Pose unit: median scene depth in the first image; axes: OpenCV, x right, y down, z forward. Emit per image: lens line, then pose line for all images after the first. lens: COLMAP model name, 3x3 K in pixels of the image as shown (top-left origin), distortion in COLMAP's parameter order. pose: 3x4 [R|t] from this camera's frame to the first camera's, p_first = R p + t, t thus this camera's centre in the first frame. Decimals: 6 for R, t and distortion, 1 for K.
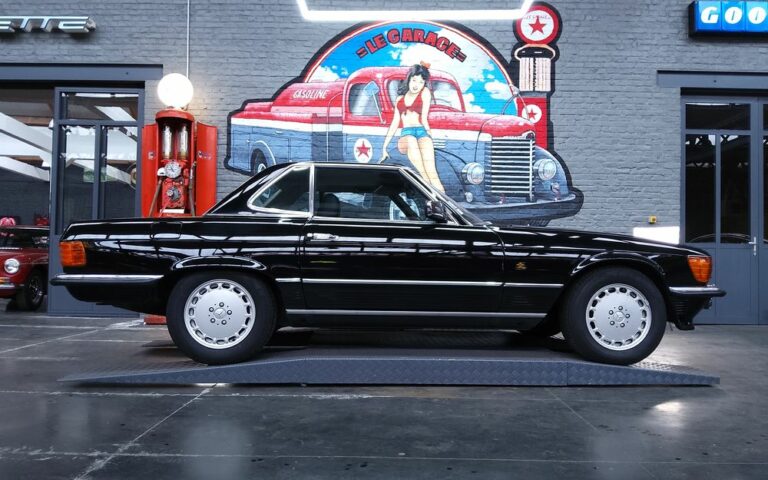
lens RADIAL K [[585.4, 0, 378.3], [0, 585.4, 247.3], [0, 0, 1]] dist [0.077198, -0.126583]
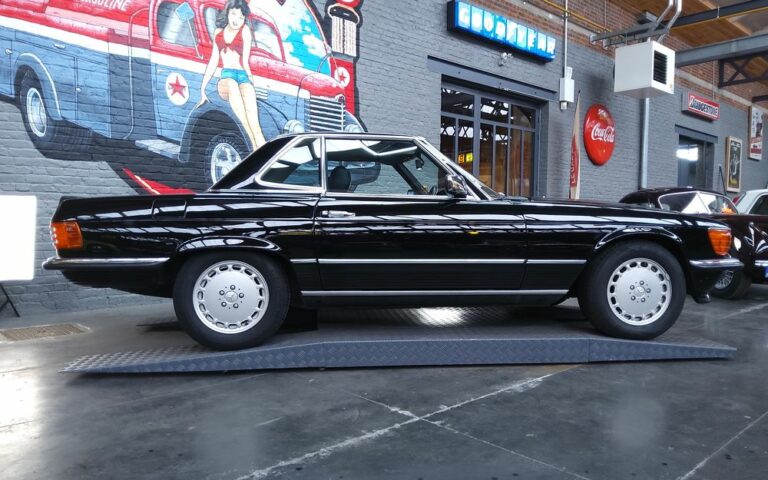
lens RADIAL K [[585.4, 0, 384.6], [0, 585.4, 243.5], [0, 0, 1]] dist [0.077198, -0.126583]
pose [[0.725537, -0.037915, 0.687138, -0.381647], [-0.012277, 0.997609, 0.068010, -0.013718], [-0.688073, -0.057780, 0.723337, 0.215854]]
